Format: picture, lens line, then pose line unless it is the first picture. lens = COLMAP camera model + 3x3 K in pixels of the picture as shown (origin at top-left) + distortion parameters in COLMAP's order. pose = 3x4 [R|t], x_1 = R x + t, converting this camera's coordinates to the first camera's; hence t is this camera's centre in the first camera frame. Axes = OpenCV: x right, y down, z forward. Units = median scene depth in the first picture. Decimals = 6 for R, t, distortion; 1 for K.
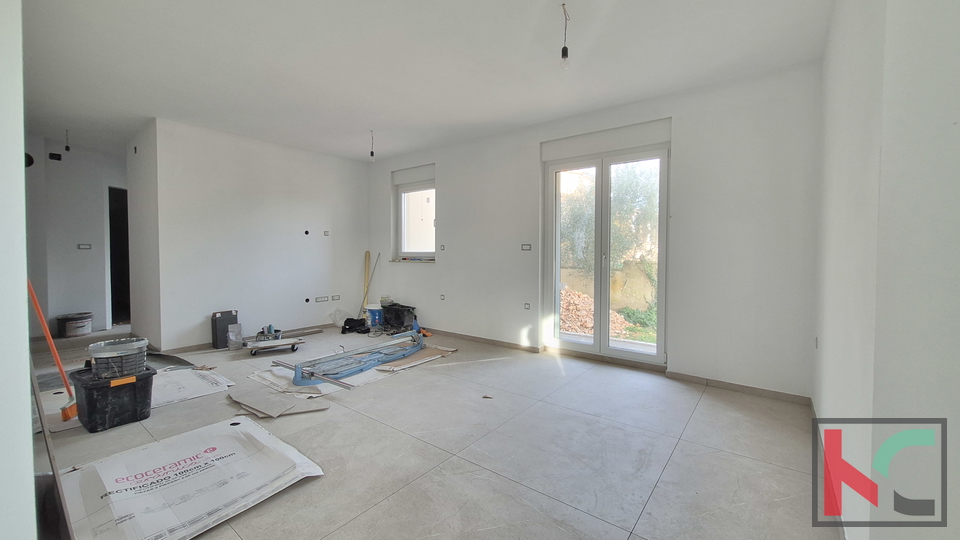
lens RADIAL K [[377.5, 0, 490.8], [0, 377.5, 260.7], [0, 0, 1]] dist [0.001102, 0.000080]
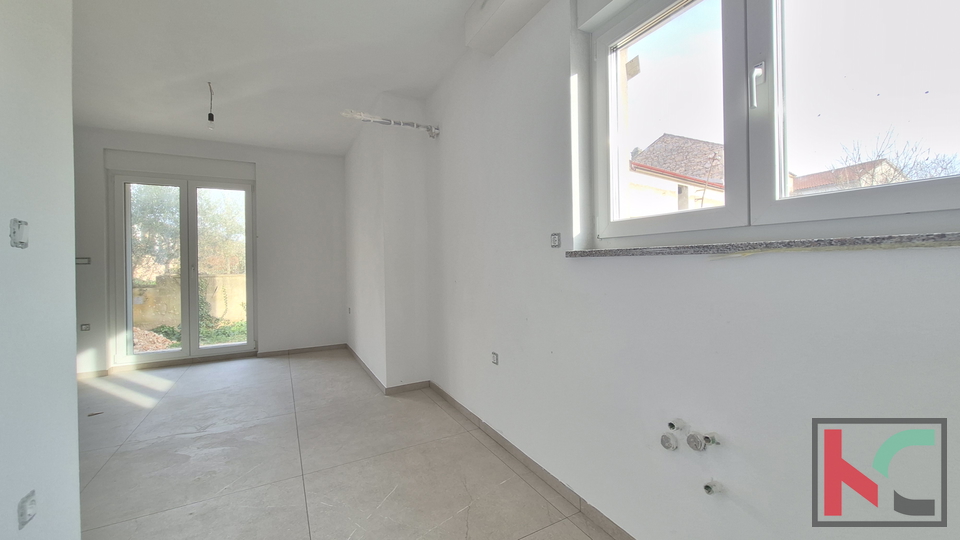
lens RADIAL K [[377.5, 0, 490.8], [0, 377.5, 260.7], [0, 0, 1]] dist [0.001102, 0.000080]
pose [[0.404127, -0.007010, 0.914676, -0.358595], [0.040976, 0.999106, -0.010447, 0.013657], [-0.913785, 0.041702, 0.404053, -0.253587]]
